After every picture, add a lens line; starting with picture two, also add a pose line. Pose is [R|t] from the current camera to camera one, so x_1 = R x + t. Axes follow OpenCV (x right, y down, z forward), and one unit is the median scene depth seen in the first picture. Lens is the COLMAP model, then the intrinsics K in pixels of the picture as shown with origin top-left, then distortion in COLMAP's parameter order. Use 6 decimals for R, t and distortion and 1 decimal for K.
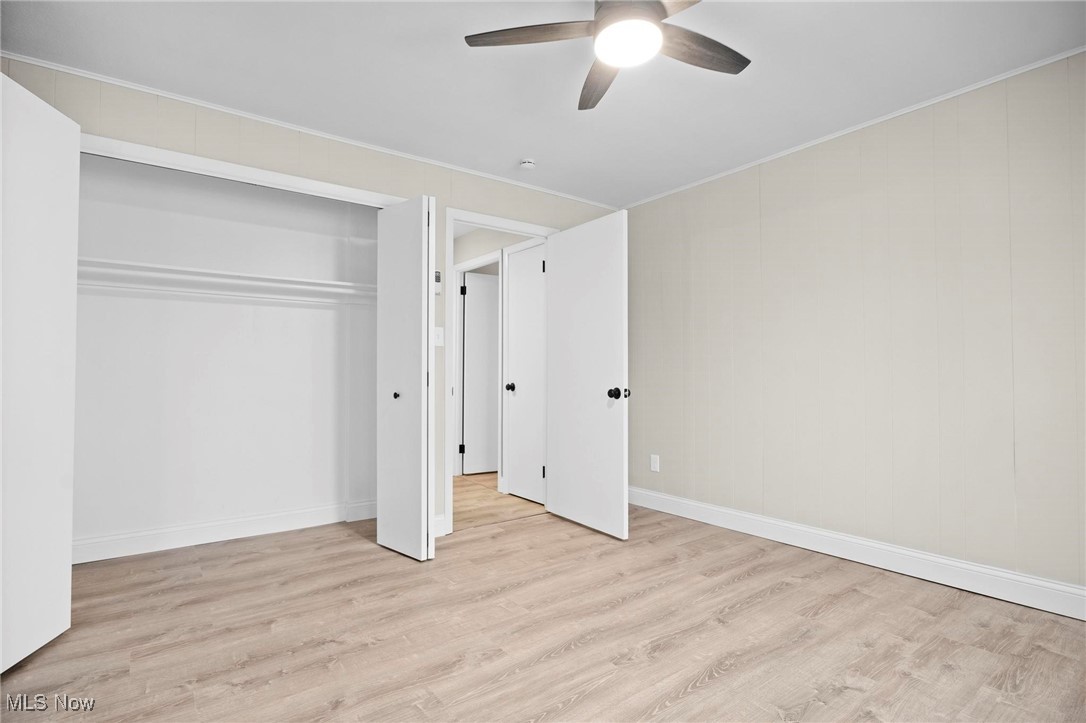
lens RADIAL K [[533.3, 0, 543.0], [0, 533.3, 361.5], [0, 0, 1]] dist [-0.002743, -0.000305]
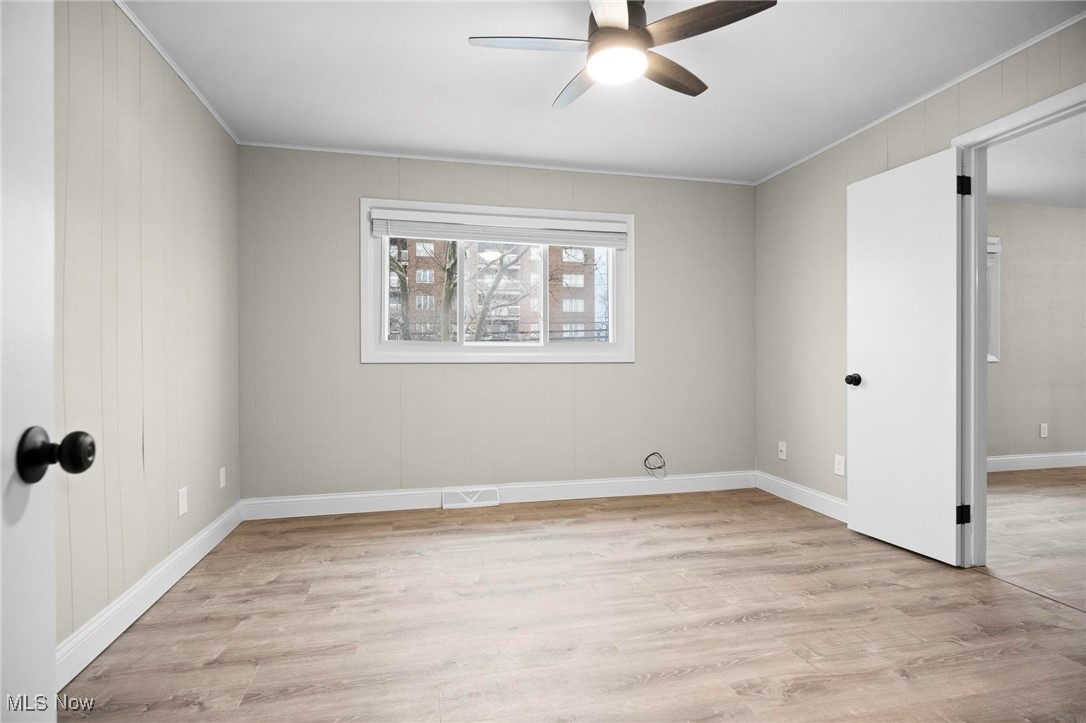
lens RADIAL K [[533.3, 0, 543.0], [0, 533.3, 361.5], [0, 0, 1]] dist [-0.002743, -0.000305]
pose [[-0.913740, 0.003054, 0.406287, -0.121702], [-0.002809, 0.999900, -0.013833, 0.038110], [-0.406289, -0.013781, -0.913641, 1.636240]]
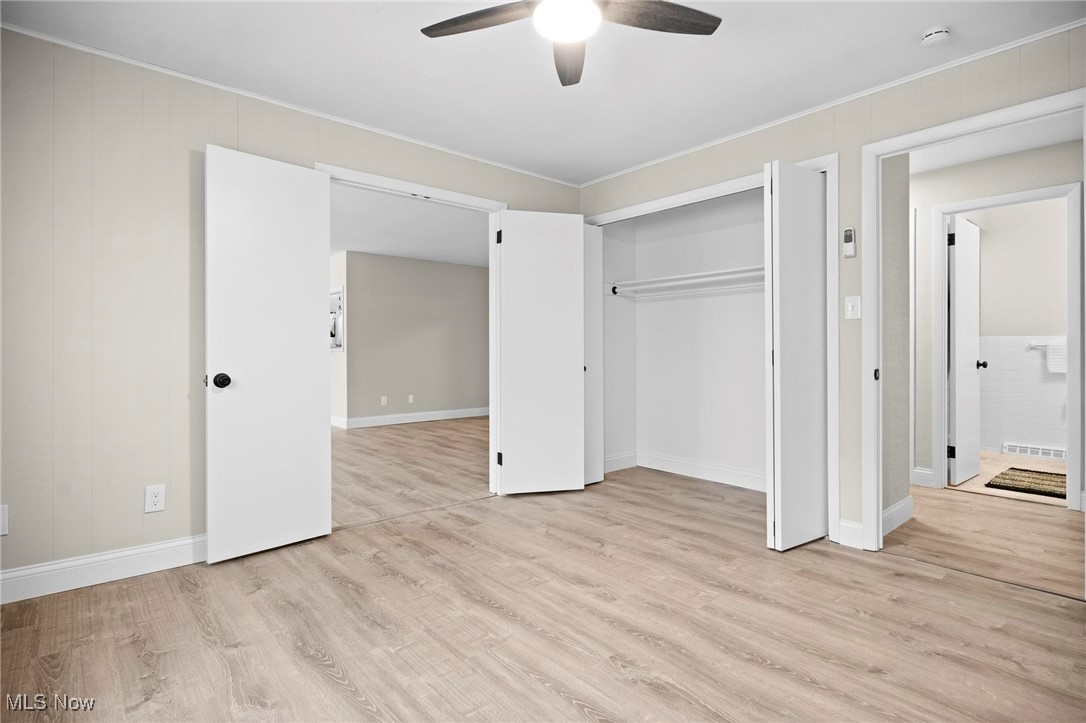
lens RADIAL K [[538.5, 0, 541.4], [0, 538.5, 352.0], [0, 0, 1]] dist [-0.000411, 0.000140]
pose [[0.070099, 0.001726, -0.997539, 0.899816], [0.022457, 0.999742, 0.003308, 0.013490], [0.997287, -0.022633, 0.070042, 0.679191]]
